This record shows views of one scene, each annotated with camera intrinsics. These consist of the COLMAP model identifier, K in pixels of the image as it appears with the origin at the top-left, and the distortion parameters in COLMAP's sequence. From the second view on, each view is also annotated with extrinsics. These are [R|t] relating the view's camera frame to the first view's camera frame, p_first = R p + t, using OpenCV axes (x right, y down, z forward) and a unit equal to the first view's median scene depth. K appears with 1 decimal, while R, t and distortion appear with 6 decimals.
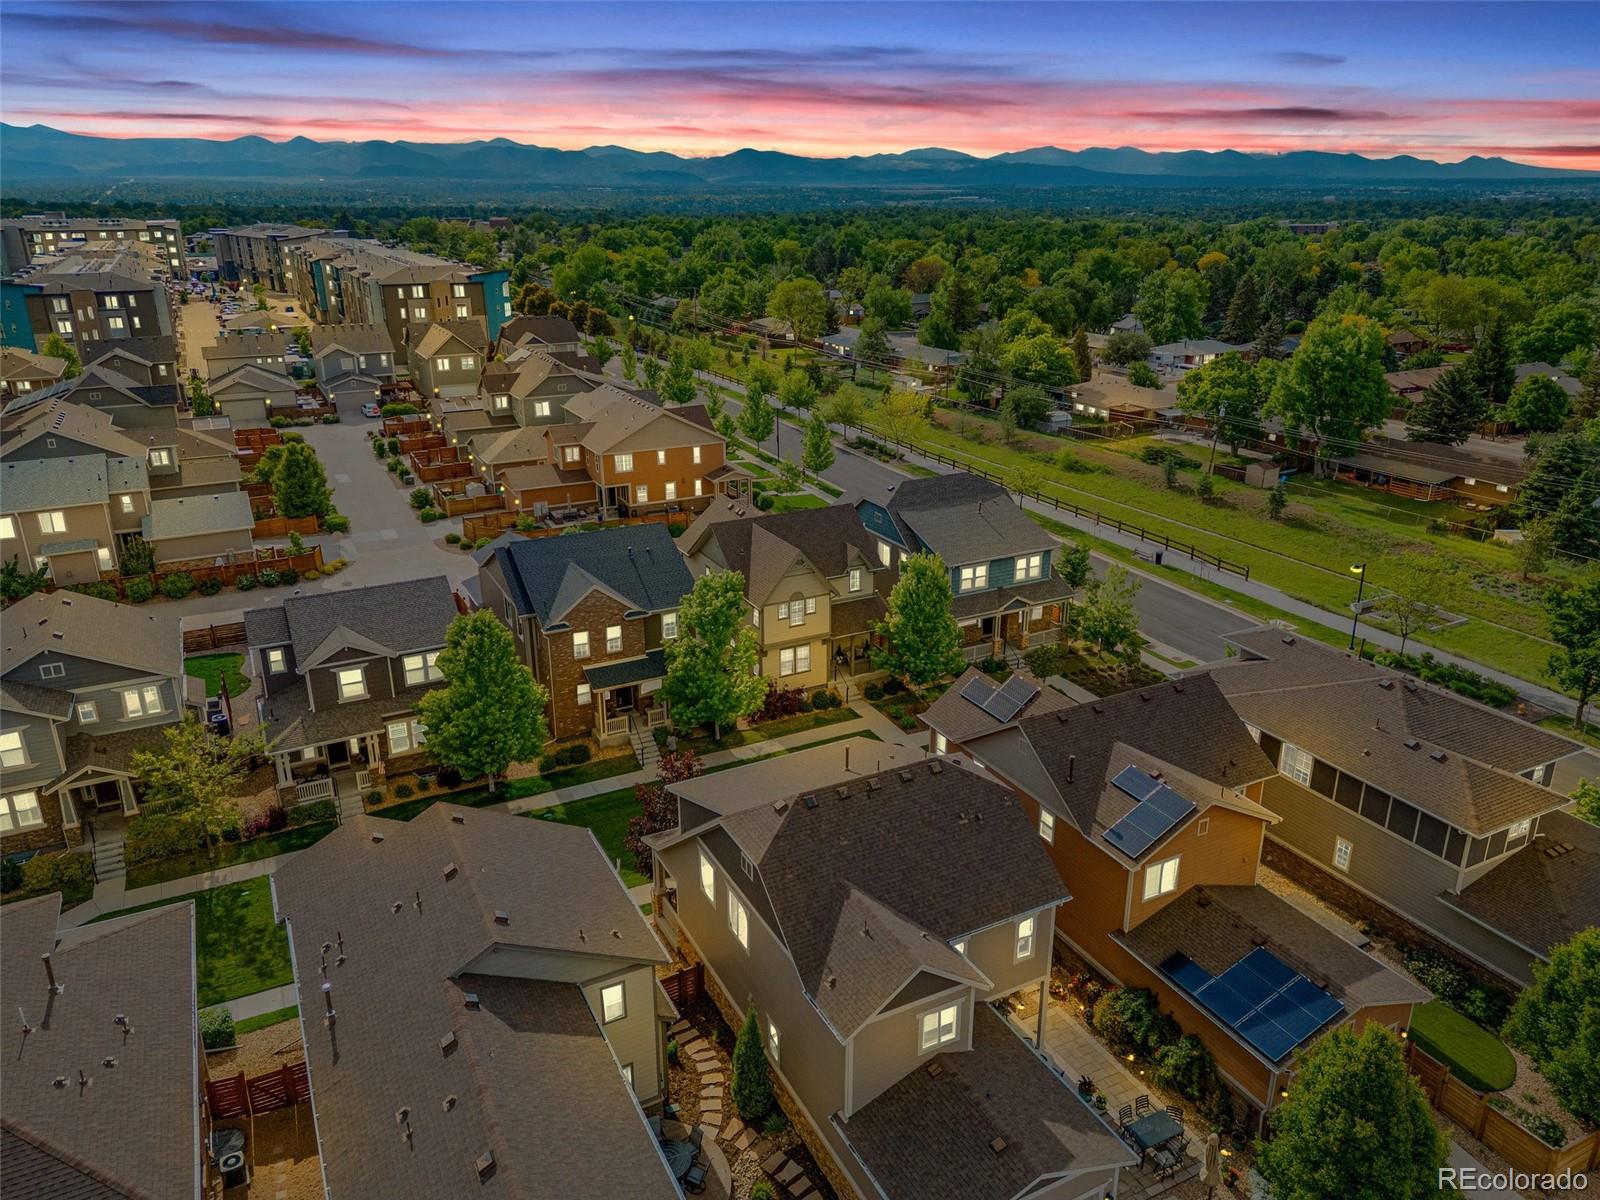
lens RADIAL K [[1123.9, 0, 800.0], [0, 1123.9, 600.0], [0, 0, 1]] dist [0.068542, -0.073624]
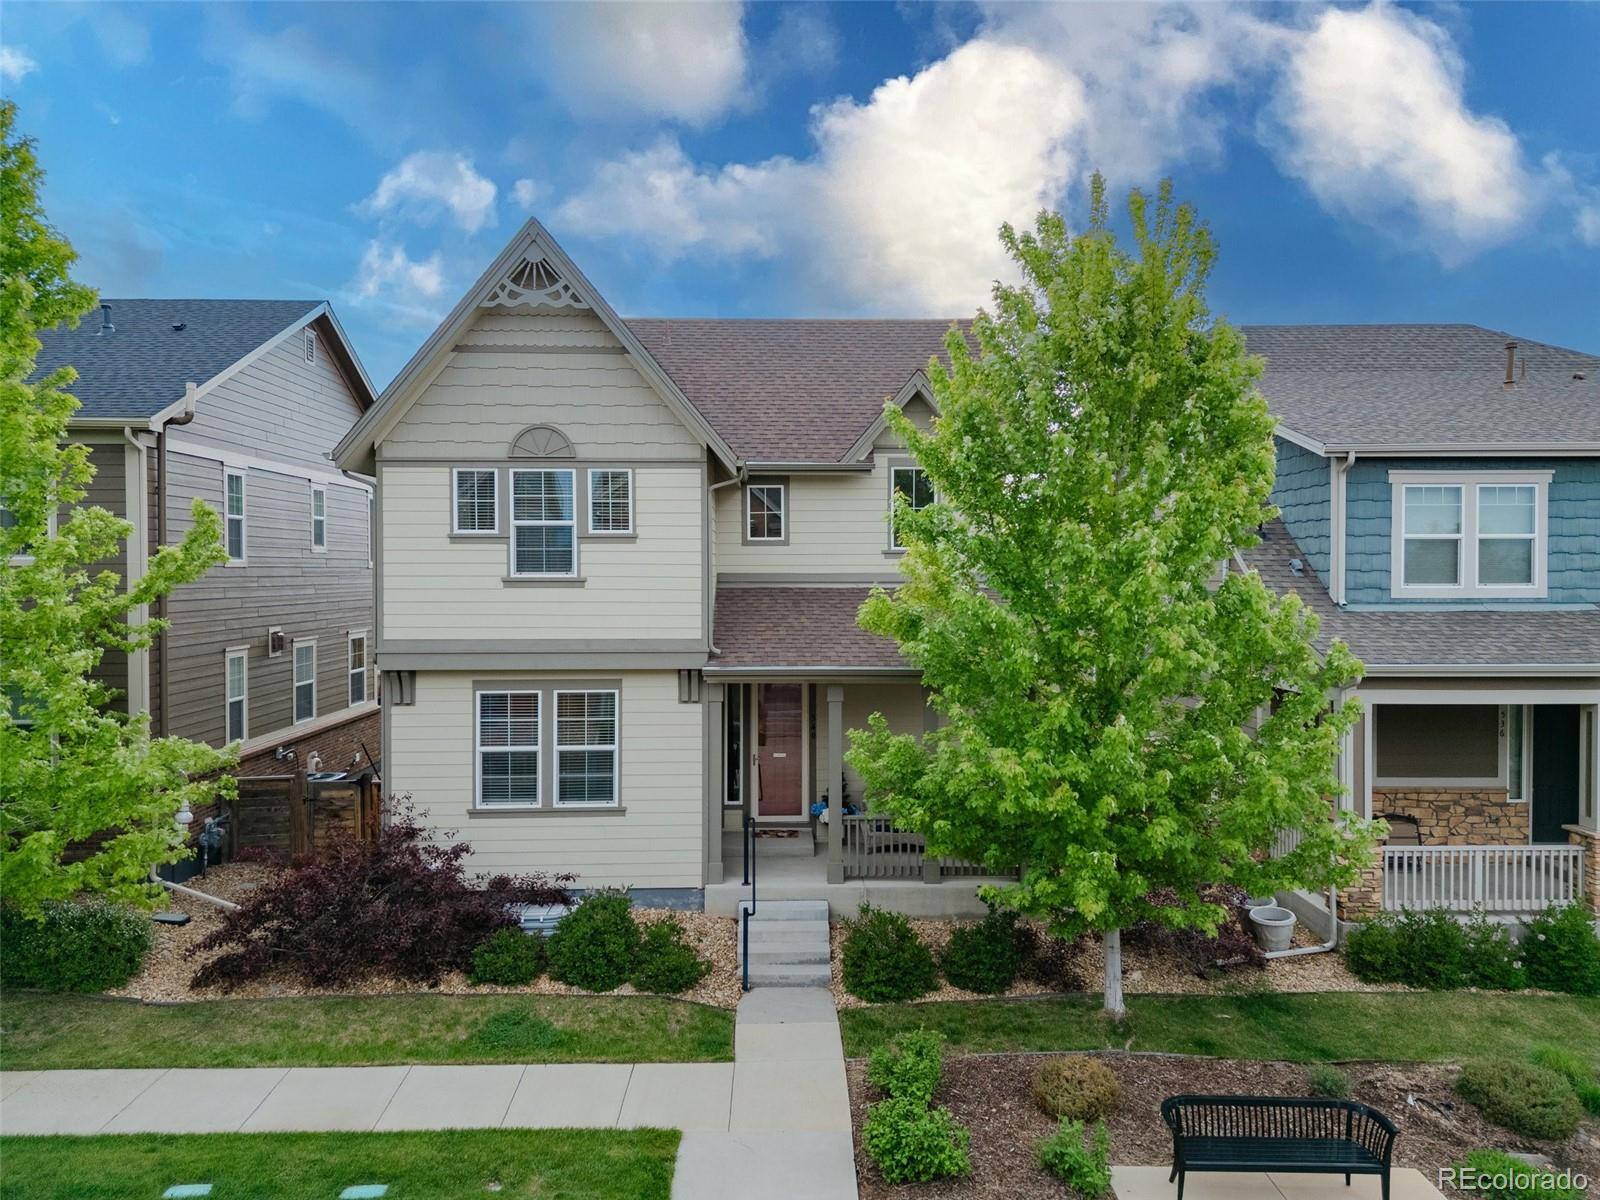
lens RADIAL K [[1123.9, 0, 800.0], [0, 1123.9, 600.0], [0, 0, 1]] dist [0.068542, -0.073624]
pose [[0.897649, 0.012798, -0.440525, 0.132123], [-0.155340, 0.944615, -0.289090, 0.076217], [0.412426, 0.327932, 0.849920, 0.740354]]
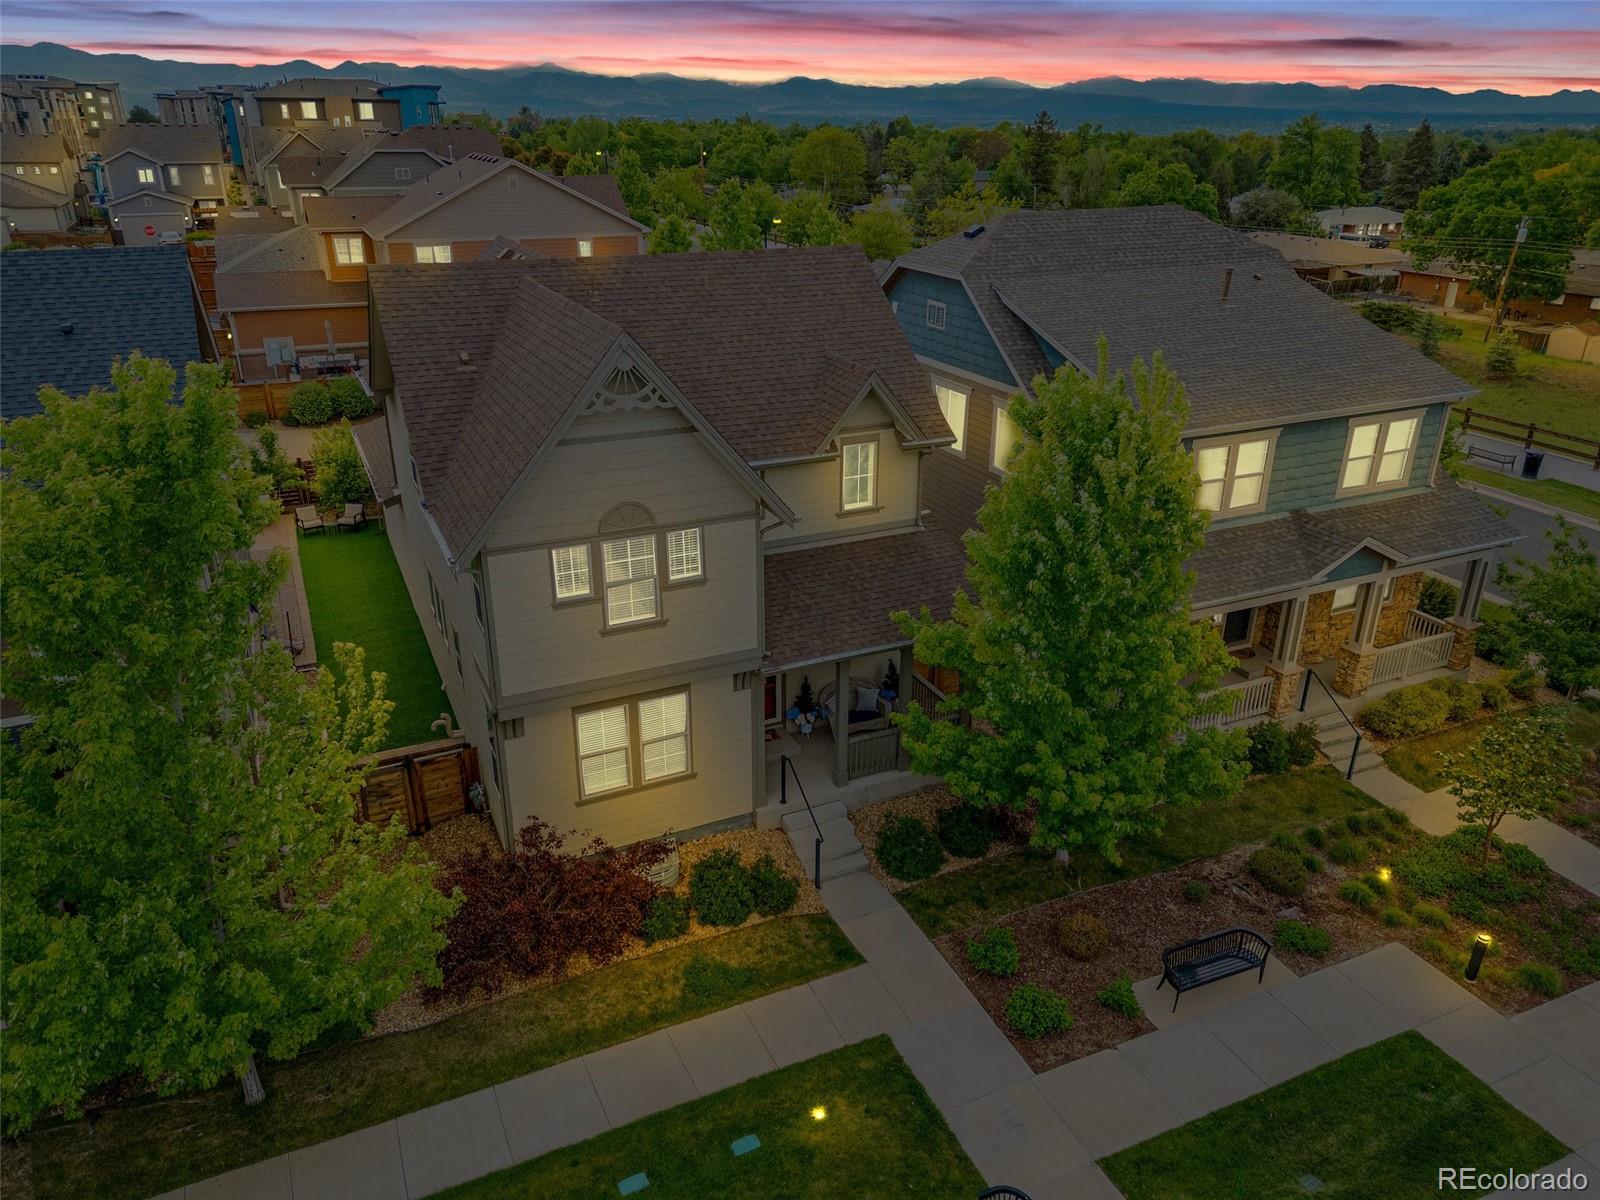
lens RADIAL K [[1123.9, 0, 800.0], [0, 1123.9, 600.0], [0, 0, 1]] dist [0.068542, -0.073624]
pose [[0.999058, 0.023579, -0.036442, 0.042961], [-0.021639, 0.998373, 0.052749, 0.000716], [0.037626, -0.051911, 0.997943, 0.654497]]
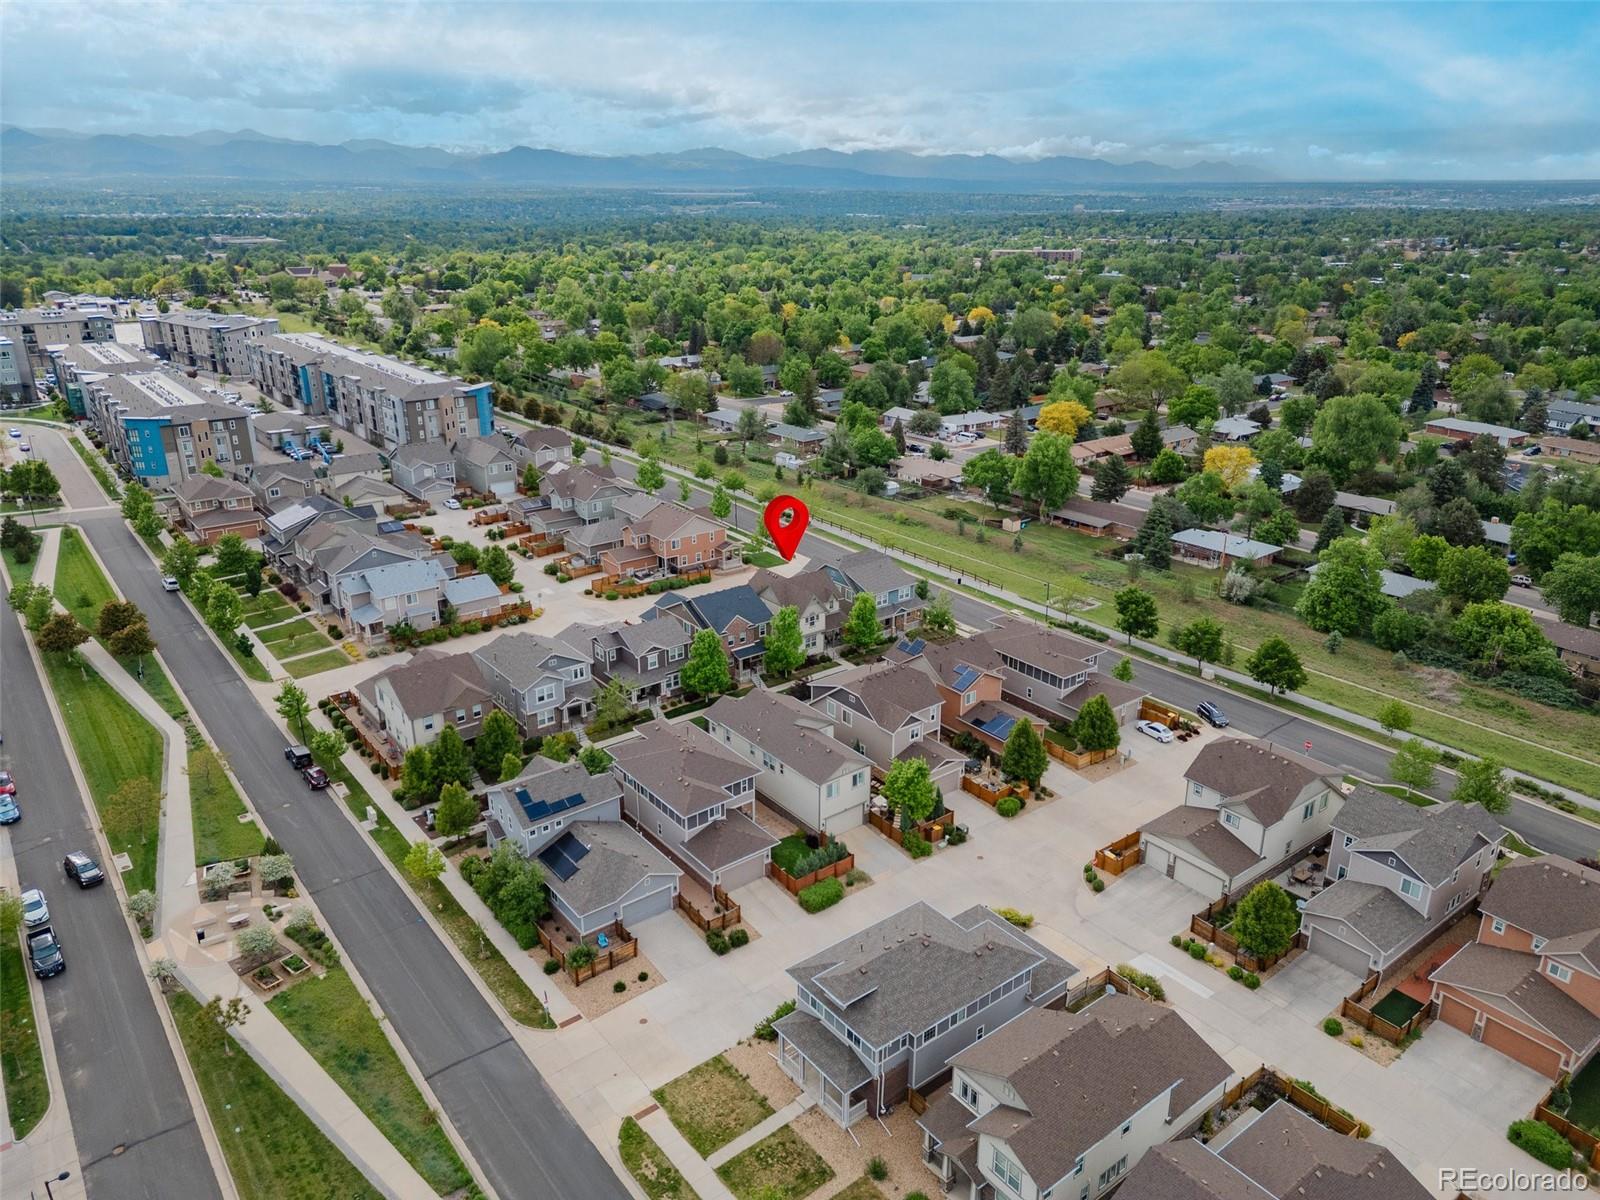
lens RADIAL K [[1123.9, 0, 800.0], [0, 1123.9, 600.0], [0, 0, 1]] dist [0.068542, -0.073624]
pose [[0.983330, -0.060550, 0.171452, -0.373268], [0.060138, 0.998161, 0.007600, -0.045502], [-0.171597, 0.002838, 0.985163, -1.121640]]
